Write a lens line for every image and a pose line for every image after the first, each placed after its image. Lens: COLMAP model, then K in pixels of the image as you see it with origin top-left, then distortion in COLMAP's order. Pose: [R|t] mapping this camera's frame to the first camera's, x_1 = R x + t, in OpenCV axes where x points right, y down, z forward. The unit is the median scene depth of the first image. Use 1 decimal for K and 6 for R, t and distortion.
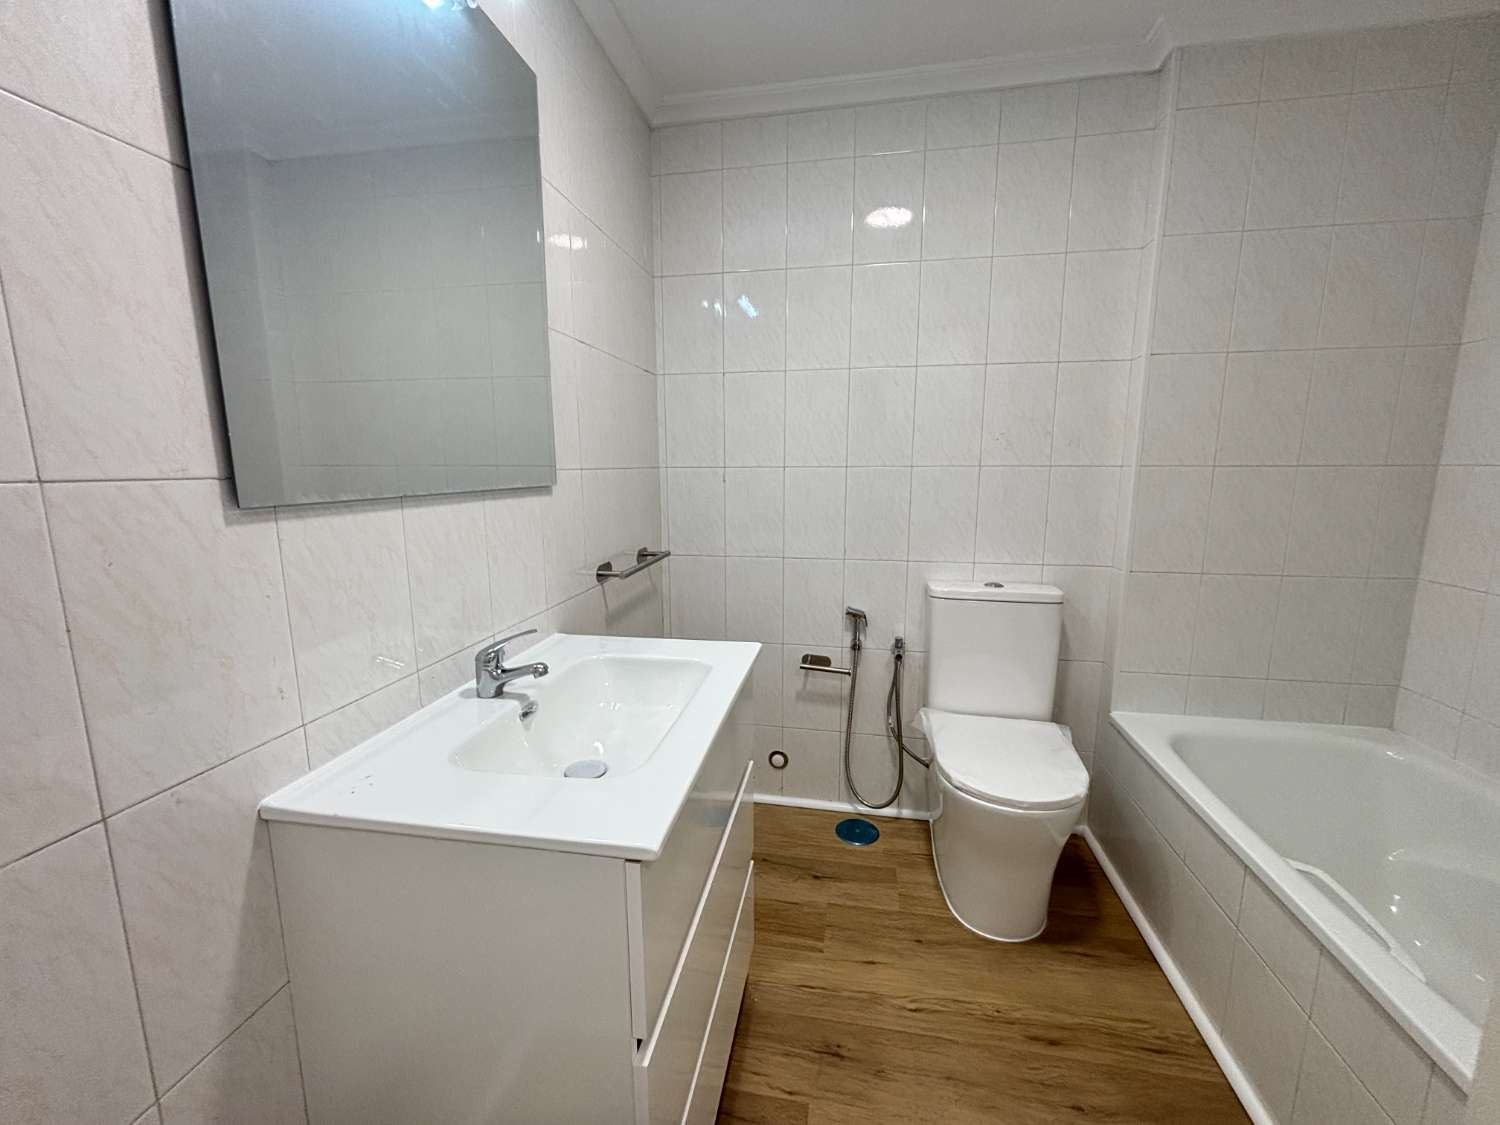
lens RADIAL K [[609.4, 0, 747.2], [0, 609.4, 562.1], [0, 0, 1]] dist [-0.005956, 0.002894]
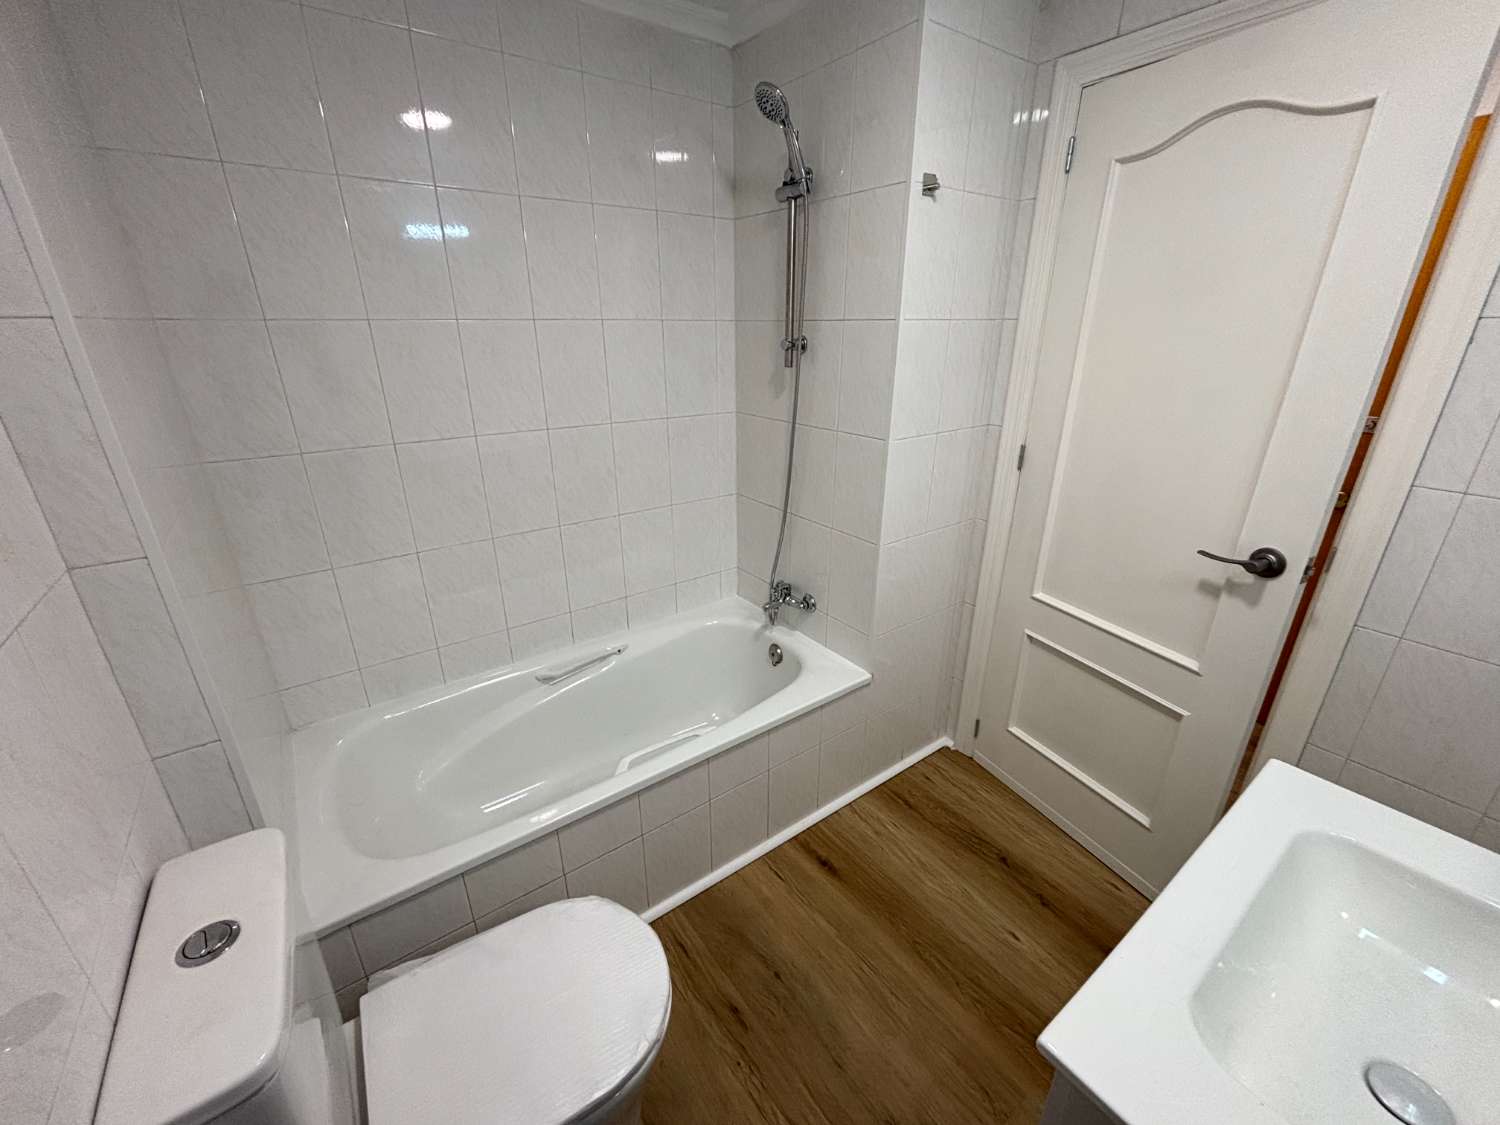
lens RADIAL K [[609.4, 0, 747.2], [0, 609.4, 562.1], [0, 0, 1]] dist [-0.005956, 0.002894]
pose [[-0.718672, -0.247816, 0.649691, -0.030706], [0.117744, 0.877474, 0.464946, -0.435262], [-0.685308, 0.410641, -0.601437, 1.302668]]
